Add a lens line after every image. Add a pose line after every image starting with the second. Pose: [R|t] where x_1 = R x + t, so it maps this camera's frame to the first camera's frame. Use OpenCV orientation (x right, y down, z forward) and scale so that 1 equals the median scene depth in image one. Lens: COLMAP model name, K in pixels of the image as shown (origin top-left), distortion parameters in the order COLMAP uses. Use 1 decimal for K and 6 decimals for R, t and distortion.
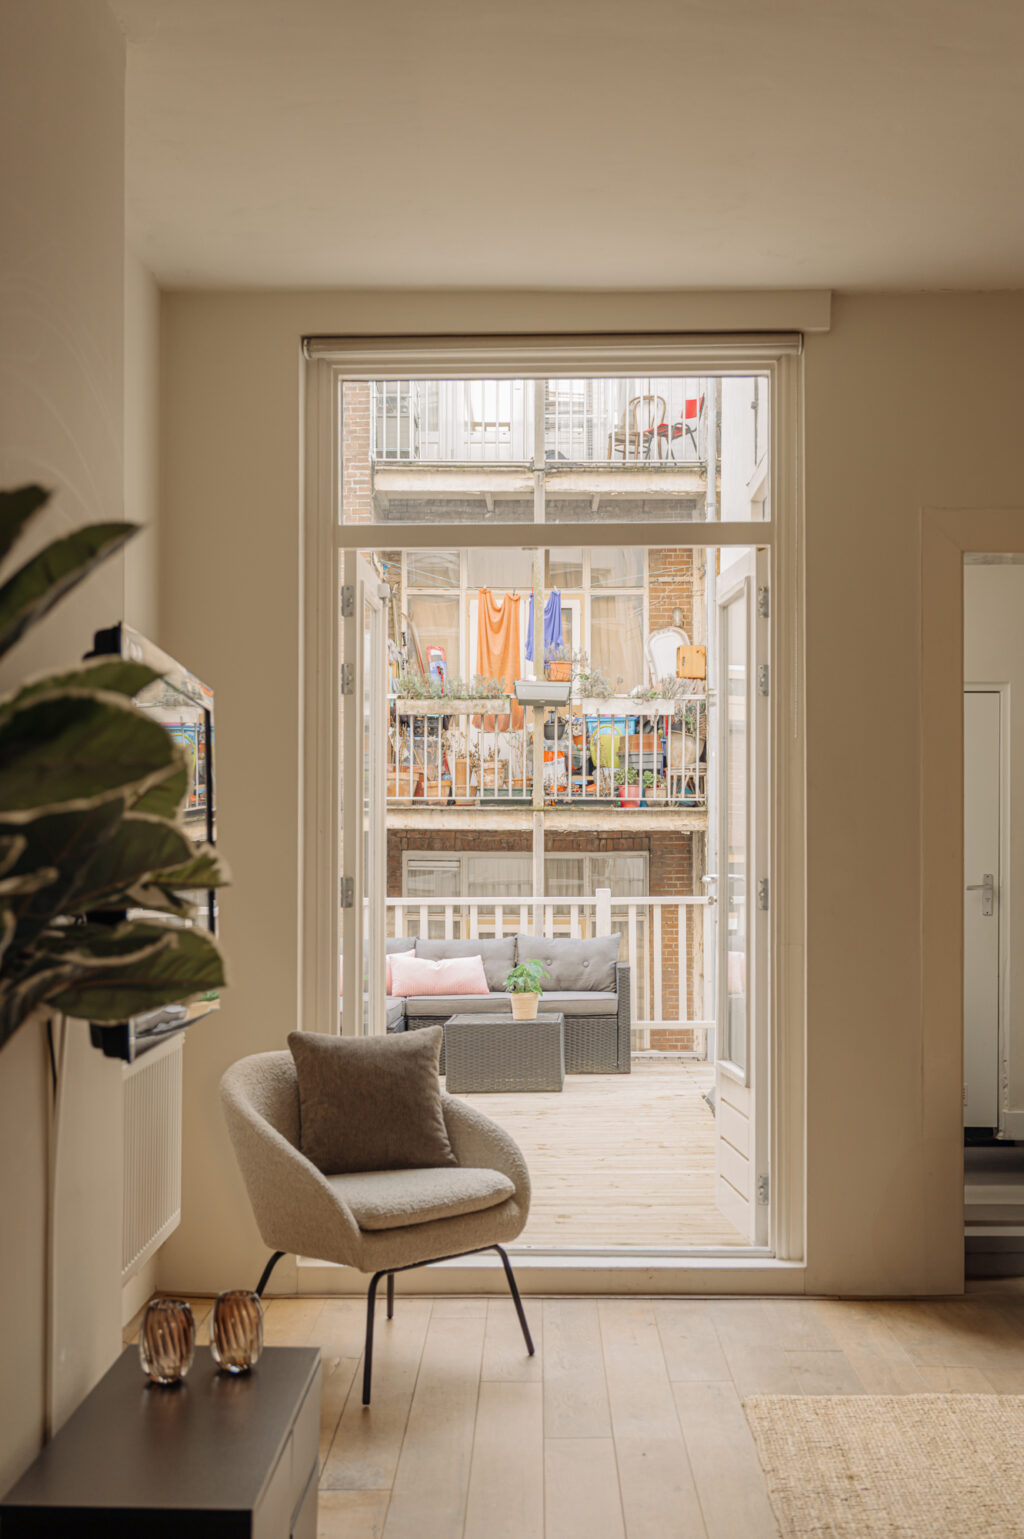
lens RADIAL K [[1851.8, 0, 549.2], [0, 1851.8, 844.2], [0, 0, 1]] dist [-0.003836, -0.000355]
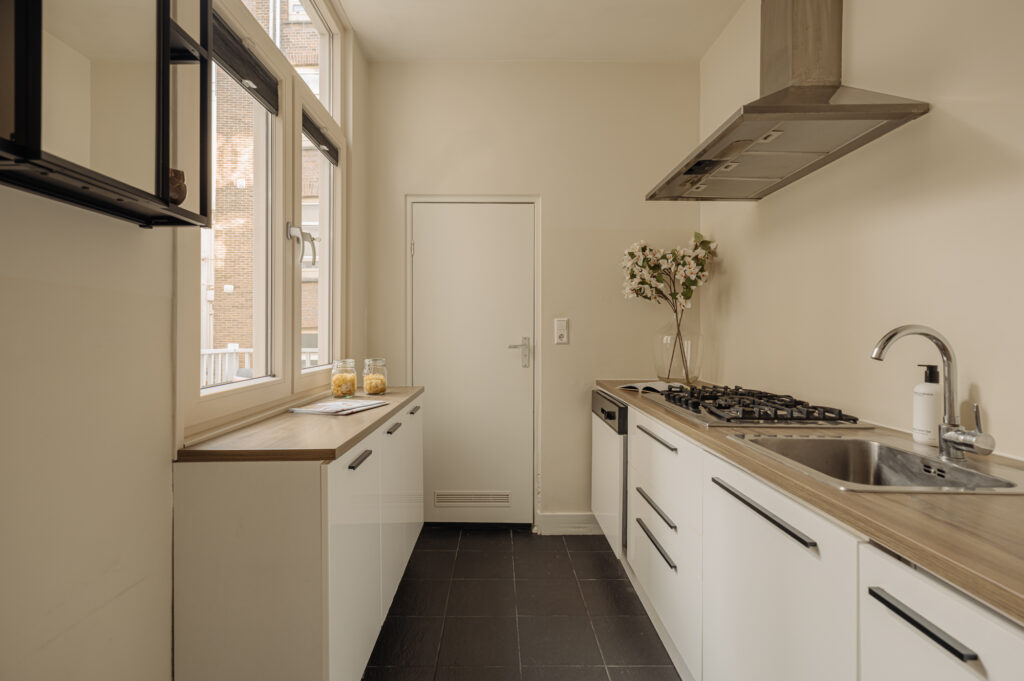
lens RADIAL K [[481.5, 0, 496.2], [0, 481.5, 329.8], [0, 0, 1]] dist [0.000387, -0.000045]
pose [[0.999966, -0.000838, -0.008236, 0.218214], [0.000814, 0.999995, -0.002889, 0.011796], [0.008238, 0.002882, 0.999962, 0.645220]]
